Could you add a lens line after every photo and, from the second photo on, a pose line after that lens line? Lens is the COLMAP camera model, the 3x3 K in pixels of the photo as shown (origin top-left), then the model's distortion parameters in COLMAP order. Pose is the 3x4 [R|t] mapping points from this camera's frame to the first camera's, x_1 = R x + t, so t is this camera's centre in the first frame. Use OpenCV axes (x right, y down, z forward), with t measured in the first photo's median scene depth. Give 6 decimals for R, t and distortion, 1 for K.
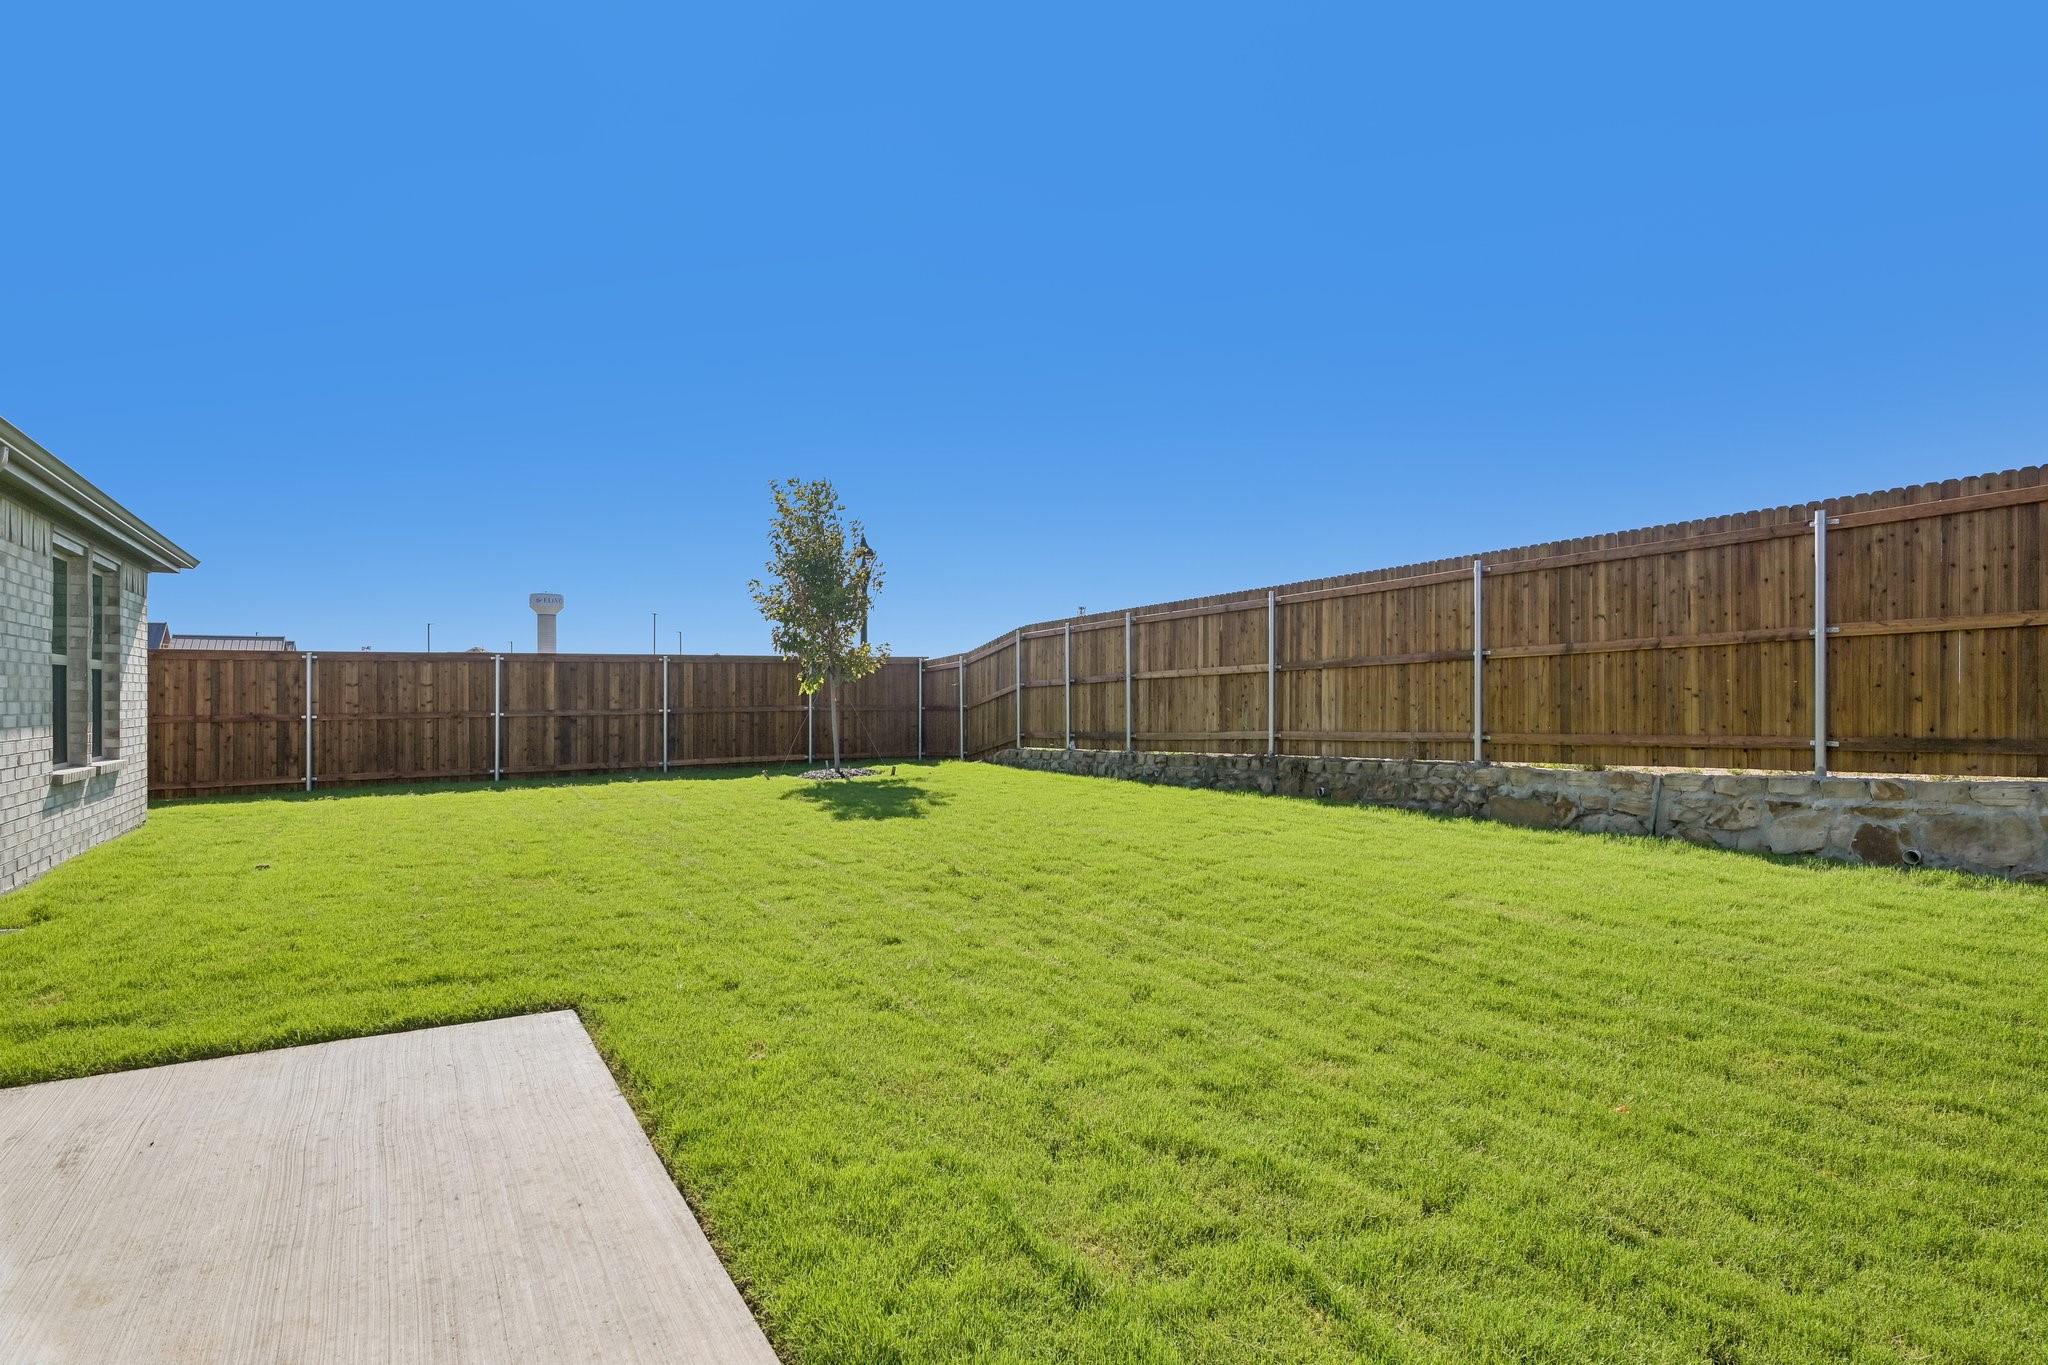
lens RADIAL K [[992.0, 0, 1026.8], [0, 992.0, 691.8], [0, 0, 1]] dist [0.002972, -0.000031]
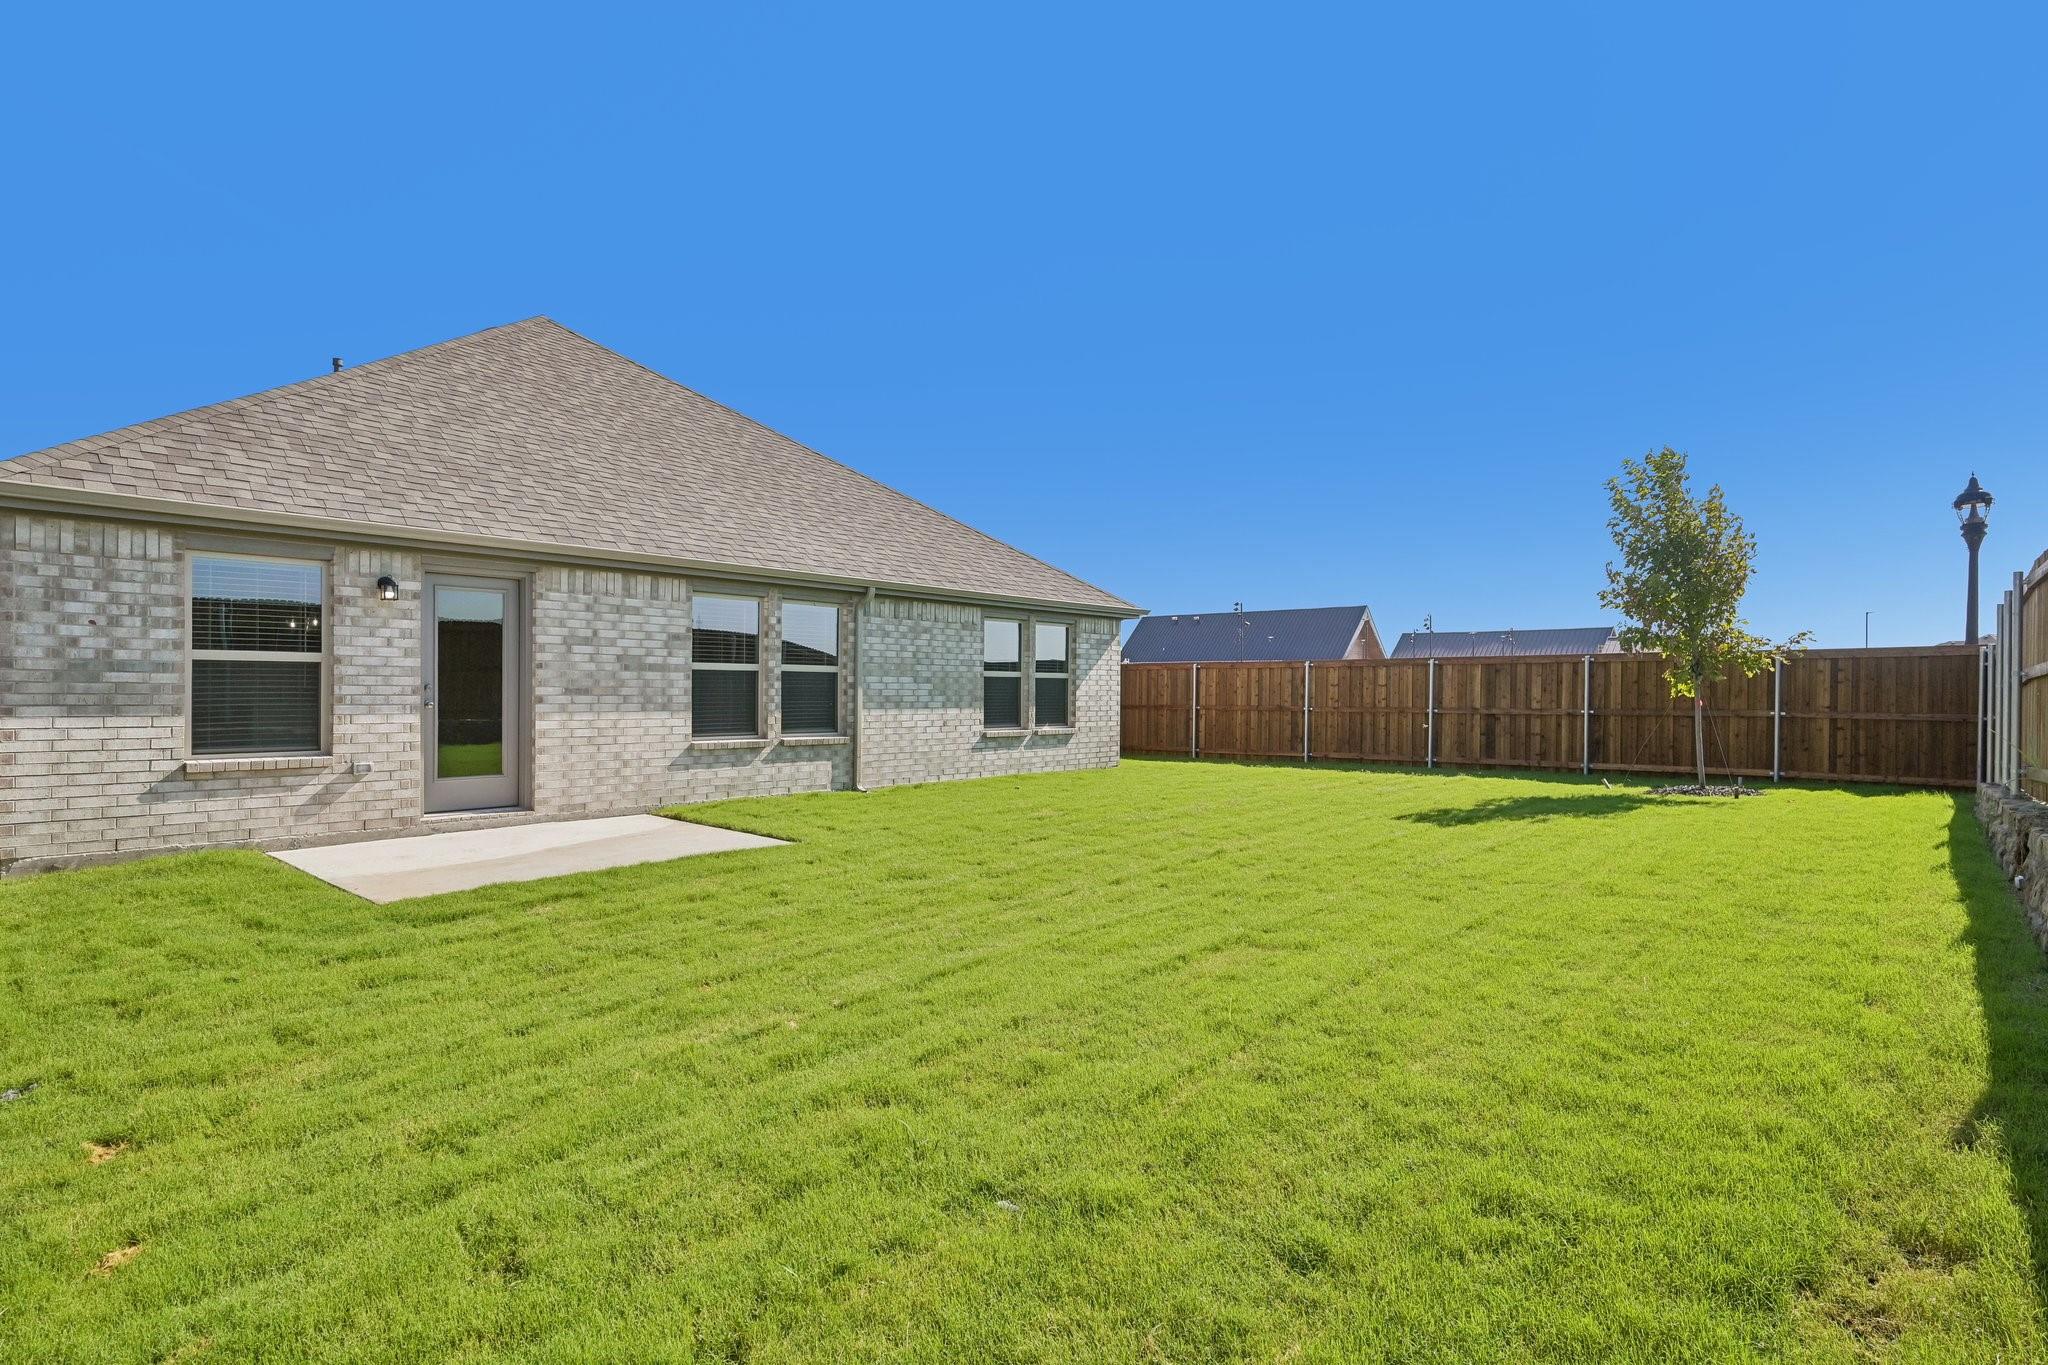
lens RADIAL K [[992.0, 0, 1023.0], [0, 992.0, 689.9], [0, 0, 1]] dist [0.002972, -0.000031]
pose [[0.328281, 0.006446, -0.944558, 0.407709], [-0.004000, 0.999977, 0.005434, -0.005875], [0.944572, 0.001994, 0.328299, 0.171613]]
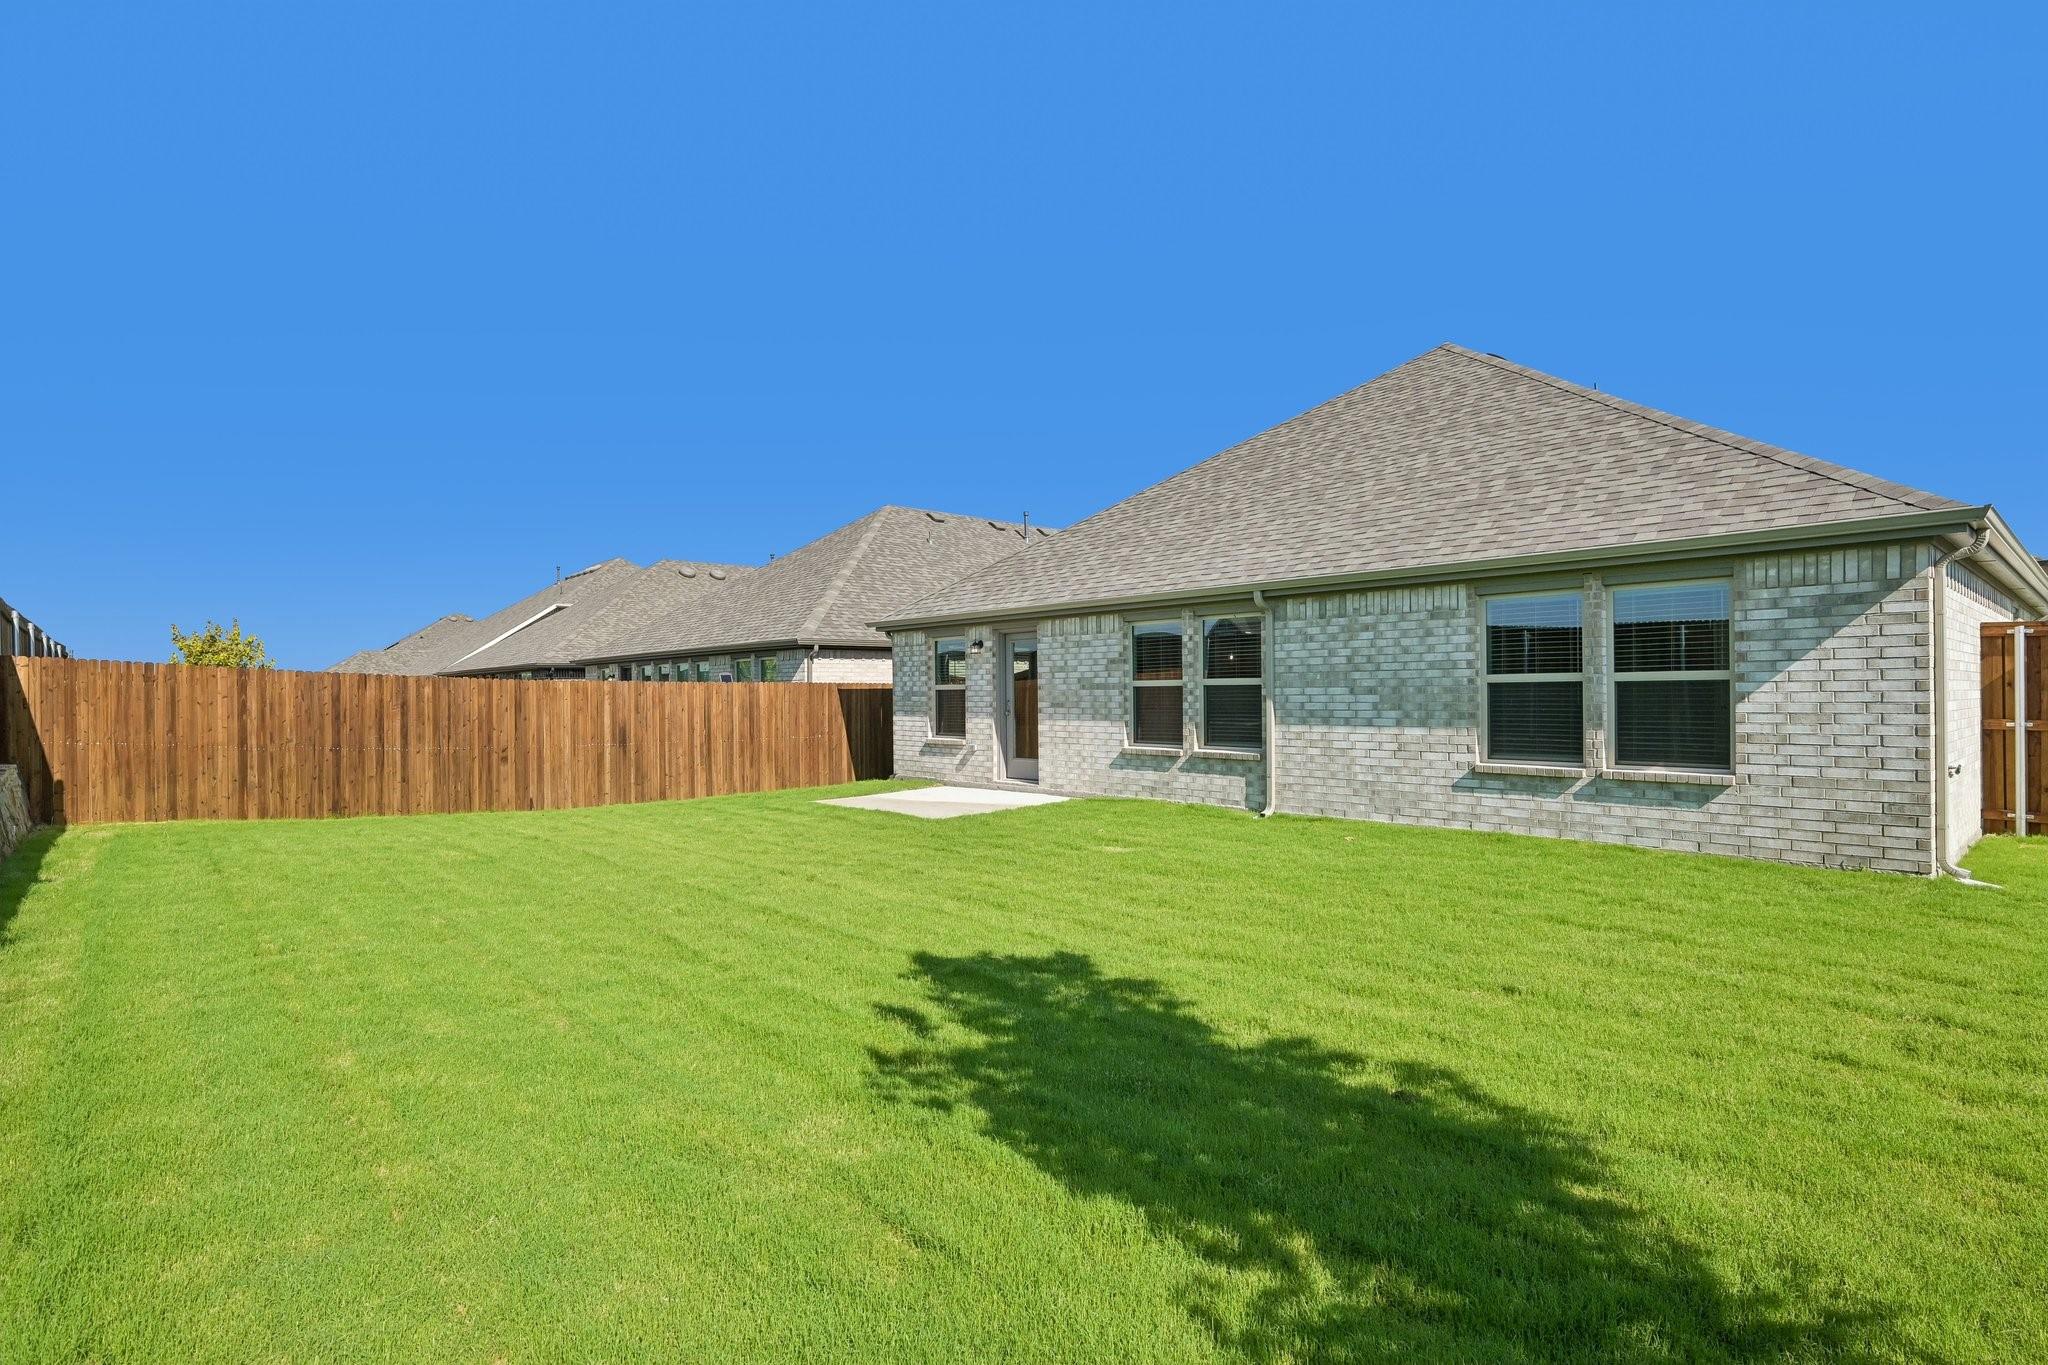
lens RADIAL K [[992.0, 0, 1019.1], [0, 992.0, 690.2], [0, 0, 1]] dist [0.002972, -0.000031]
pose [[-0.972292, 0.000325, -0.233769, -0.017615], [0.004043, 0.999873, -0.015427, -0.000252], [0.233735, -0.015944, -0.972170, 0.936442]]
